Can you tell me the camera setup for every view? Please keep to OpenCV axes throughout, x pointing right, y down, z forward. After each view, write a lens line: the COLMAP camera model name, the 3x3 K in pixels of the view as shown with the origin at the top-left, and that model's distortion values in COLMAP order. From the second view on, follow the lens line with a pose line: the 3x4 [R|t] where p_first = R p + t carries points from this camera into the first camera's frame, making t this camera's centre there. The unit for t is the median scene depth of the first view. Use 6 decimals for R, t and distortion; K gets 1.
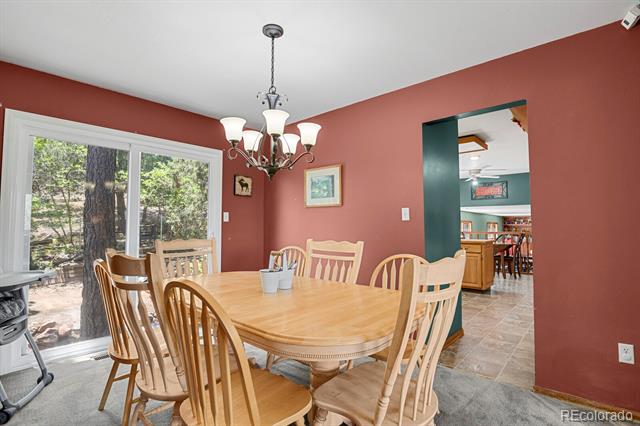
lens RADIAL K [[309.1, 0, 318.1], [0, 309.1, 213.3], [0, 0, 1]] dist [-0.031059, -0.000059]
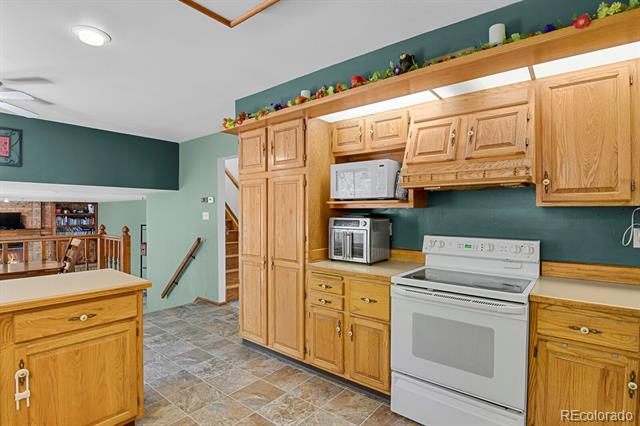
lens RADIAL K [[323.7, 0, 318.3], [0, 323.7, 209.4], [0, 0, 1]] dist [-0.023750, -0.001227]
pose [[-0.058960, 0.008418, 0.998225, 0.104114], [-0.043933, 0.998974, -0.011019, 0.002219], [-0.997293, -0.044504, -0.058530, 0.561168]]
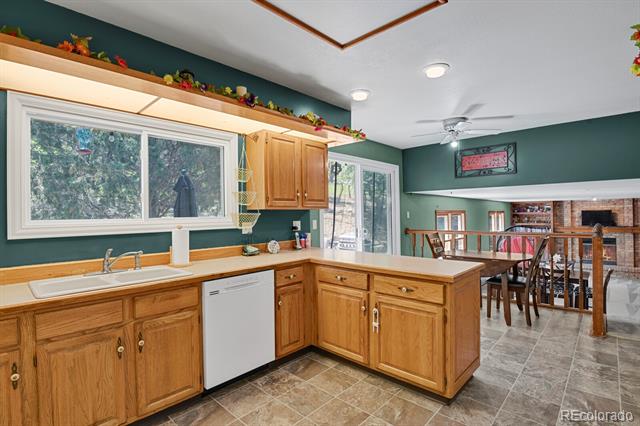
lens RADIAL K [[309.1, 0, 318.1], [0, 309.1, 213.3], [0, 0, 1]] dist [-0.031059, -0.000059]
pose [[0.999557, -0.015052, -0.025657, 0.262680], [0.016096, 0.999029, 0.041000, -0.003253], [0.025015, -0.041395, 0.998830, 0.417463]]
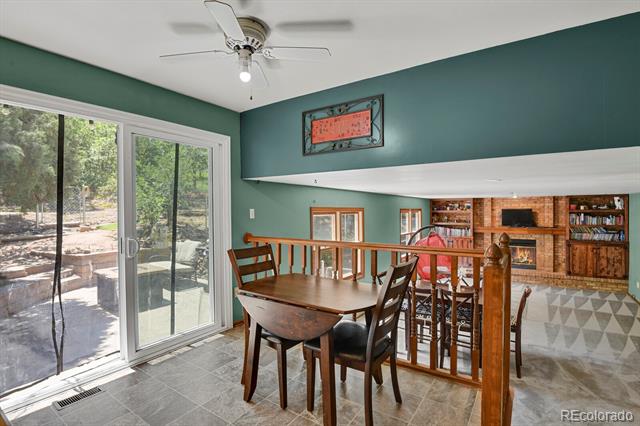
lens RADIAL K [[309.1, 0, 318.1], [0, 309.1, 213.3], [0, 0, 1]] dist [-0.031059, -0.000059]
pose [[0.991363, -0.008166, 0.130890, 0.497731], [0.000992, 0.998498, 0.054776, 0.007007], [-0.131140, -0.054173, 0.989883, 0.660246]]
